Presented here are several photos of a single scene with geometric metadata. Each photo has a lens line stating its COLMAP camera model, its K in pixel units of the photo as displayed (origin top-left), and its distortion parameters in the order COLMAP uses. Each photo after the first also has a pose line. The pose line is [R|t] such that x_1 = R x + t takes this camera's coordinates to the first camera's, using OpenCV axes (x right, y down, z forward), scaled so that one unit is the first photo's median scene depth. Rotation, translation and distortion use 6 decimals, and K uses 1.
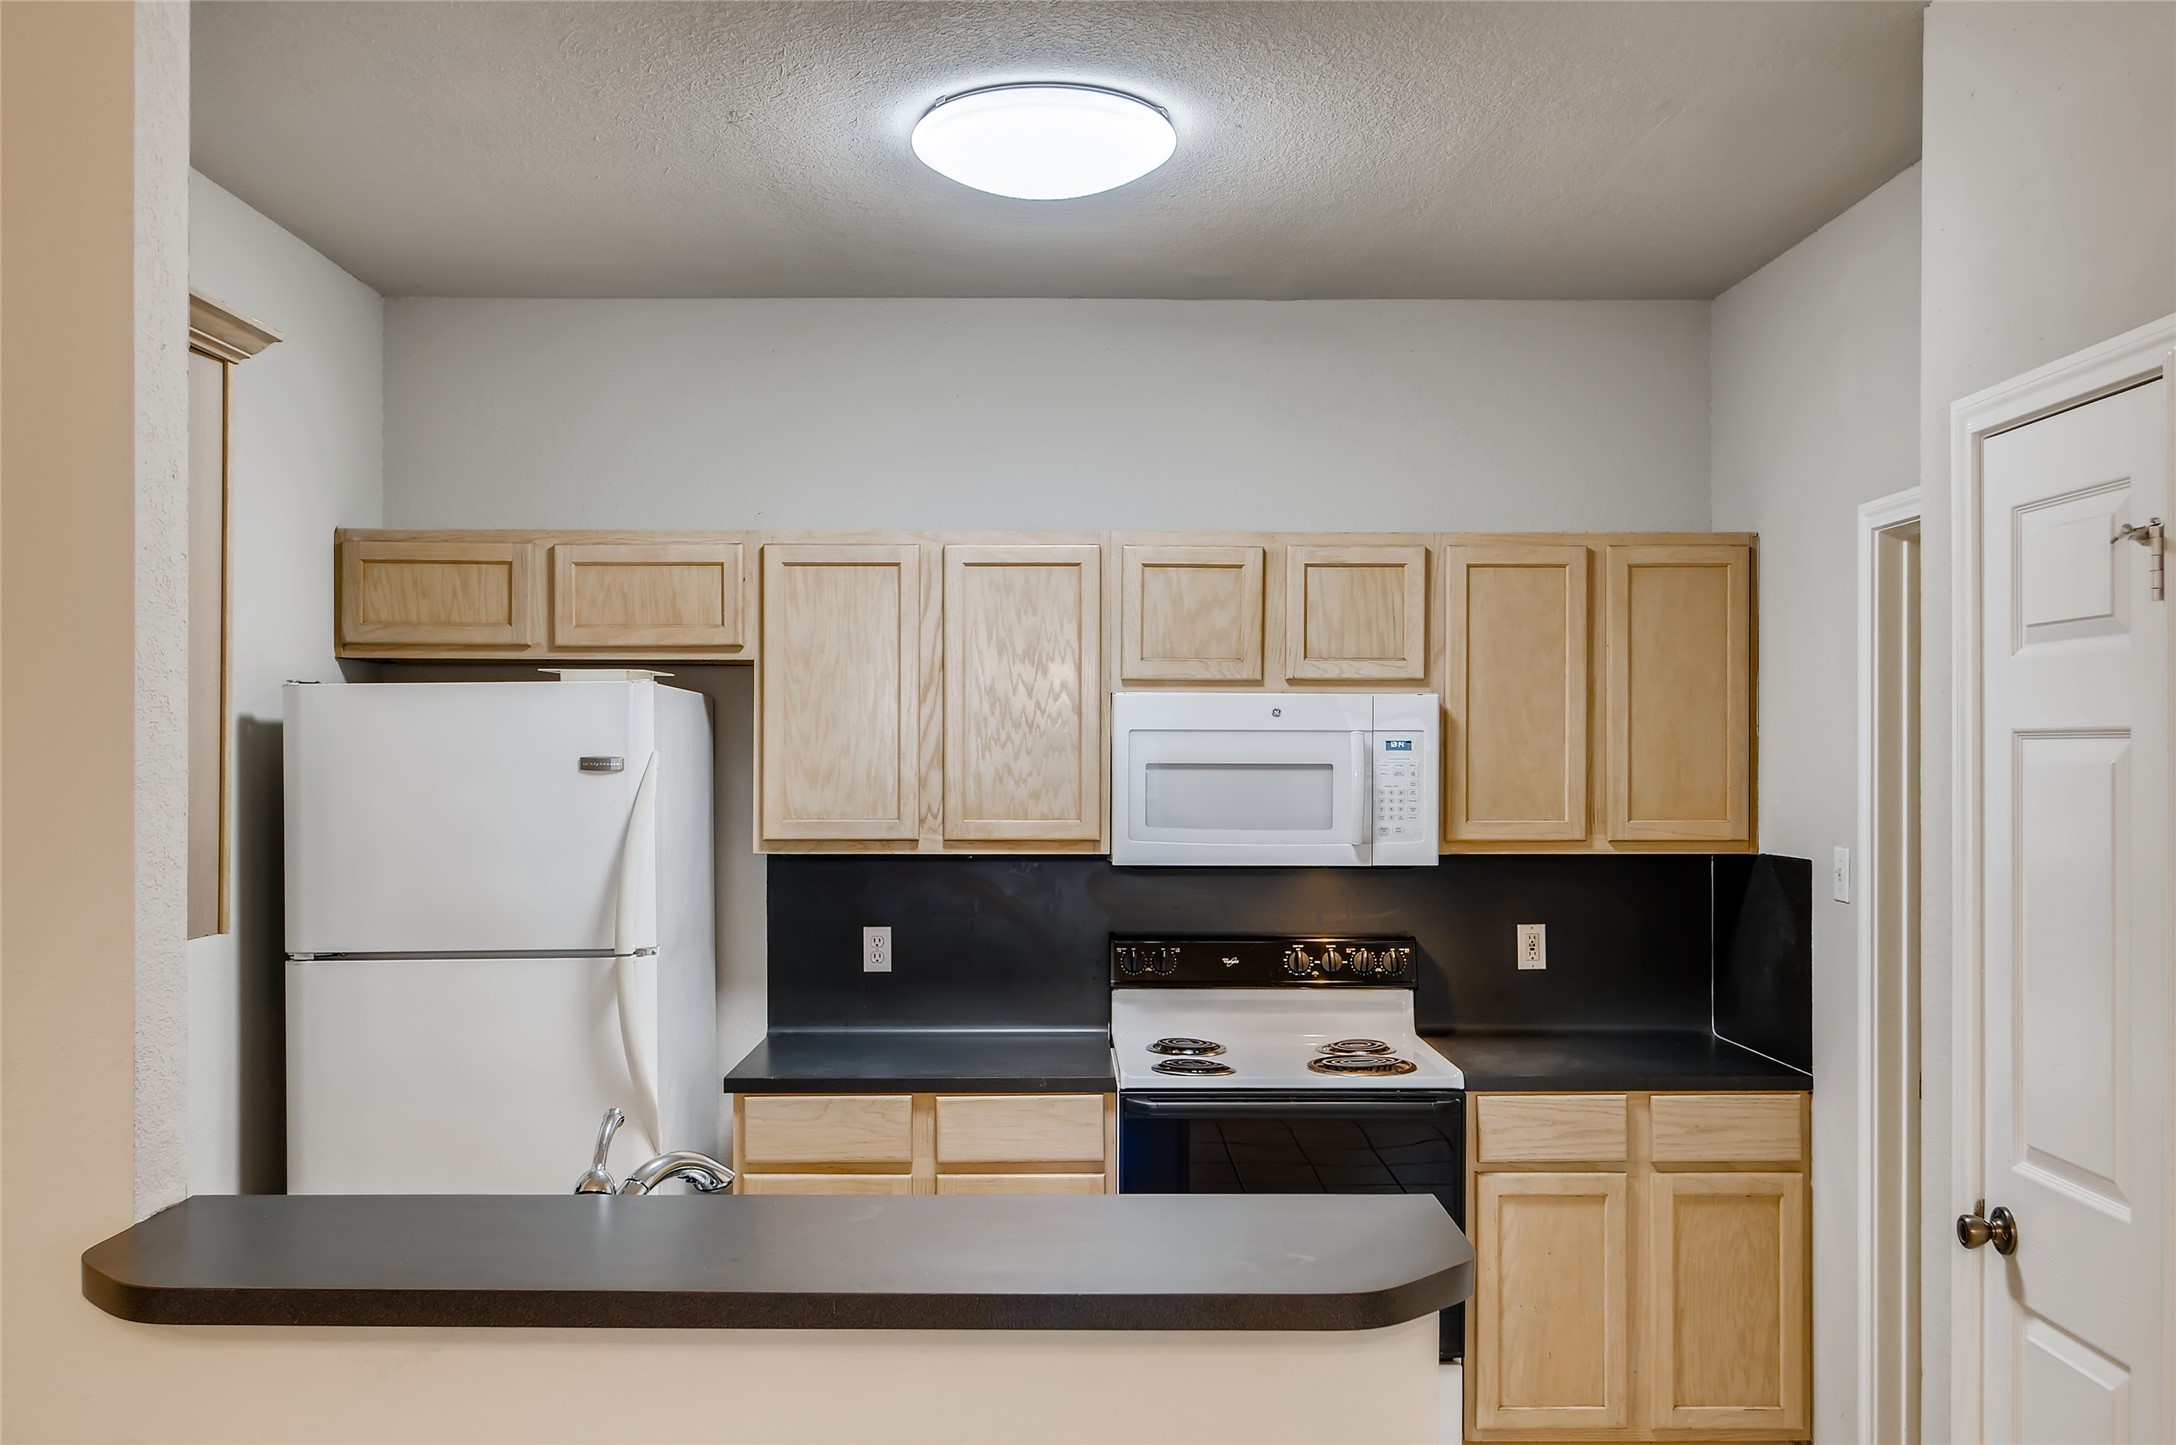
lens RADIAL K [[1882.1, 0, 1086.5], [0, 1882.1, 748.3], [0, 0, 1]] dist [-0.001153, 0.002970]
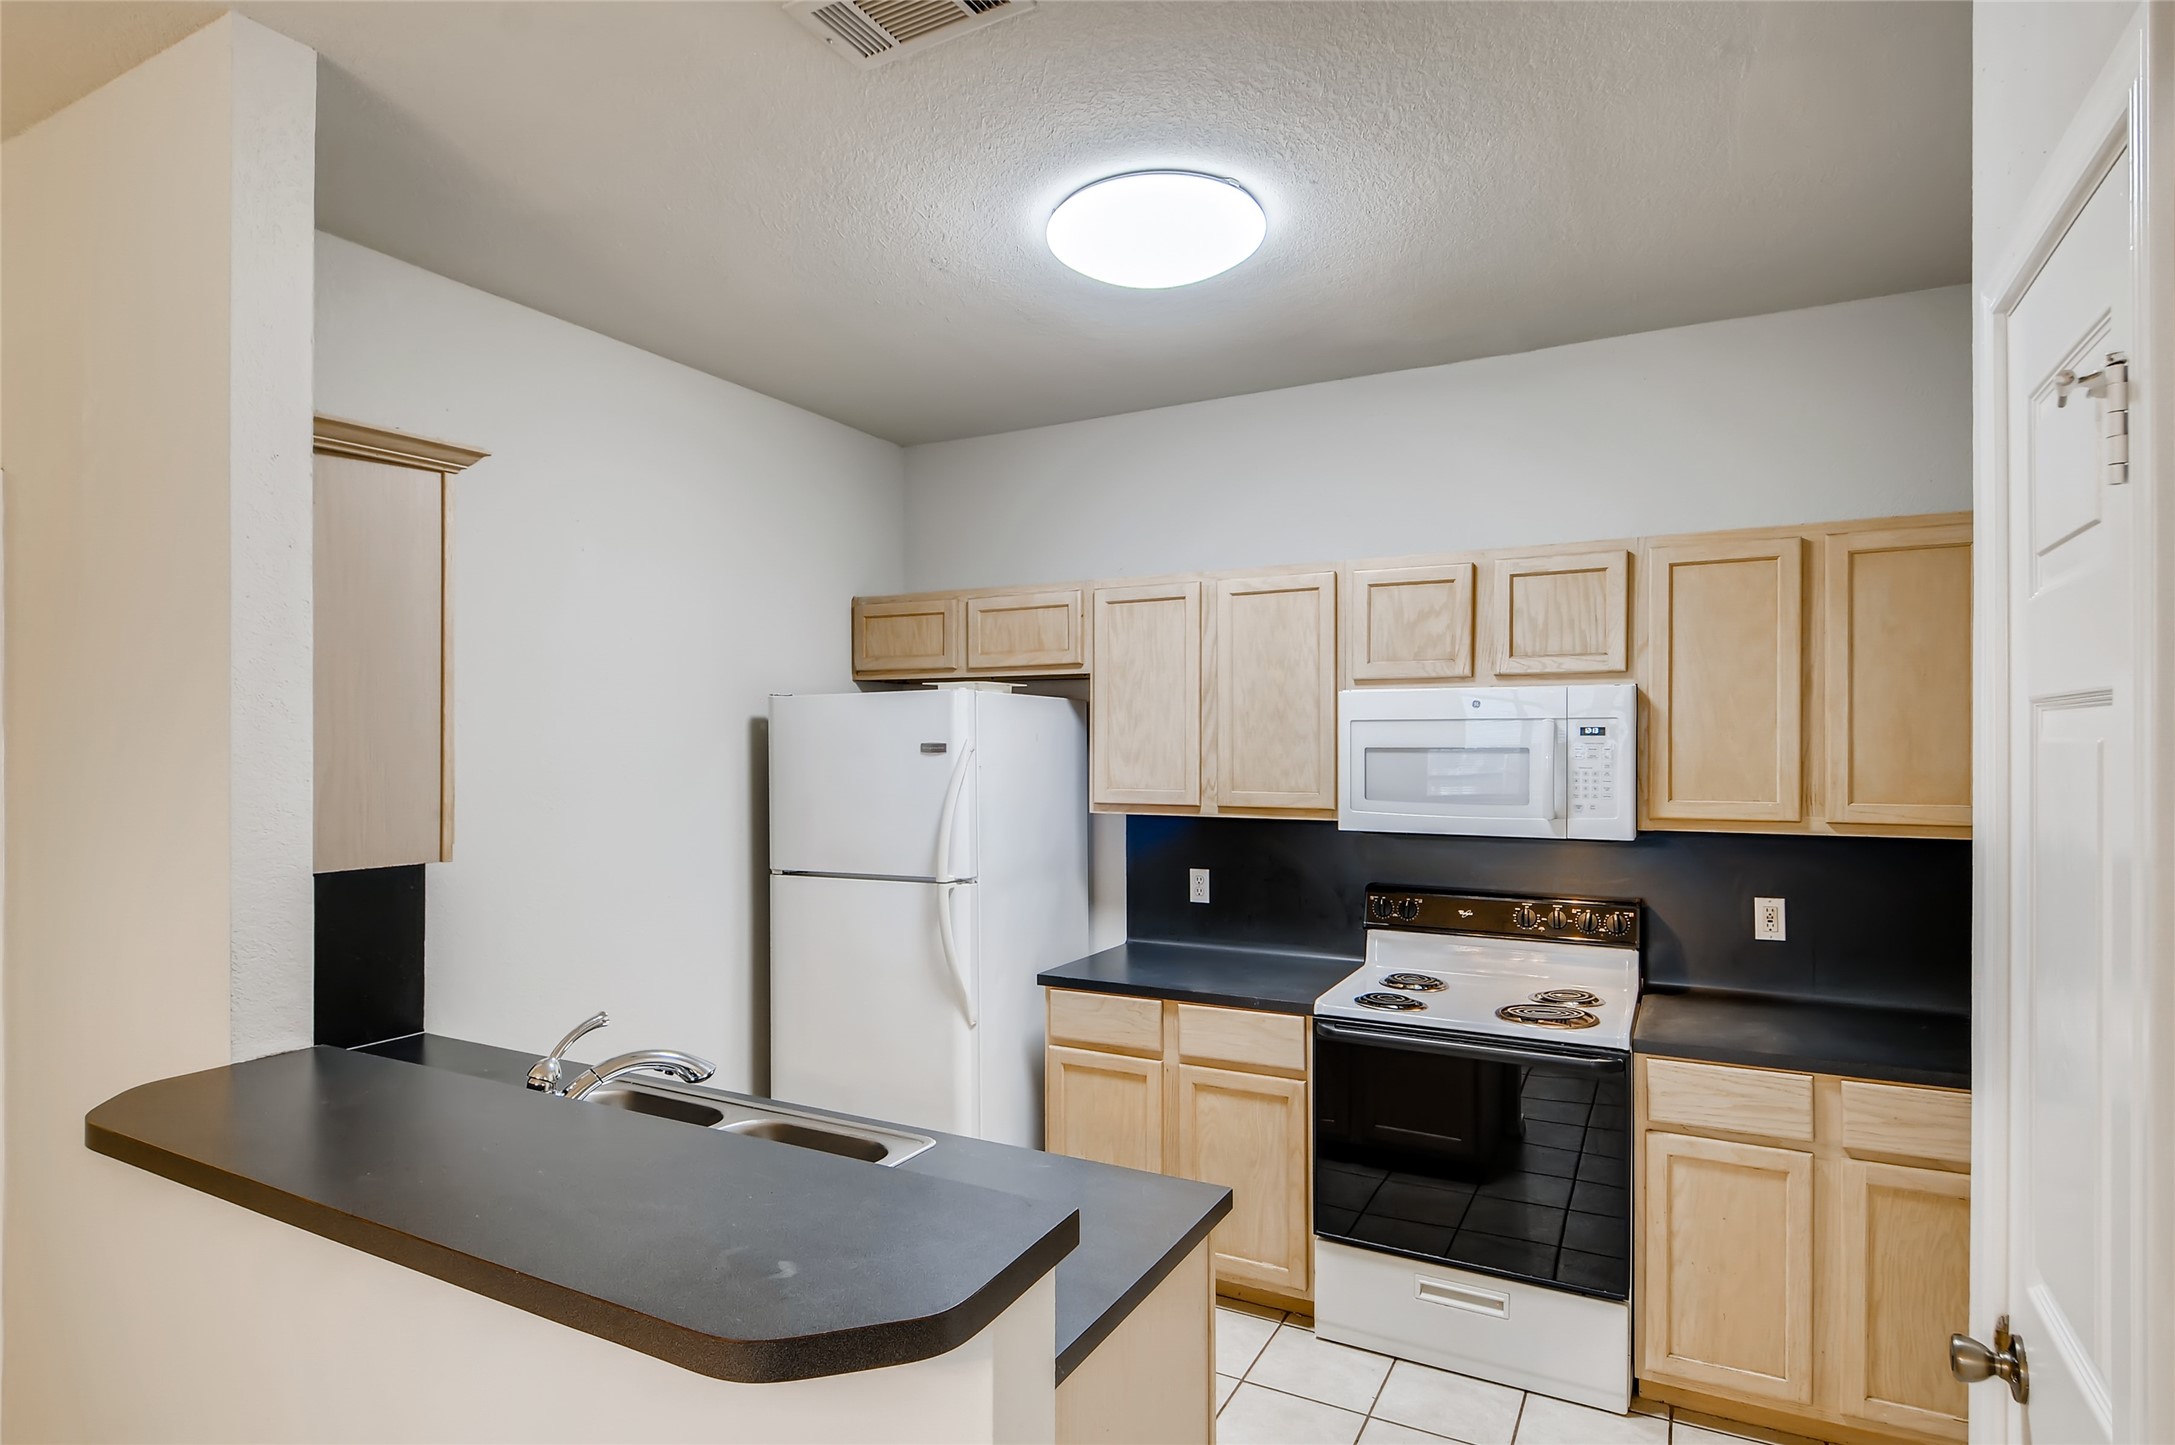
lens RADIAL K [[1154.1, 0, 1084.1], [0, 1154.1, 747.1], [0, 0, 1]] dist [0.020036, -0.021757]
pose [[0.873318, -0.000849, -0.487150, 0.235364], [0.003681, 0.999981, 0.004857, 0.003388], [0.487137, -0.006035, 0.873305, 0.254841]]
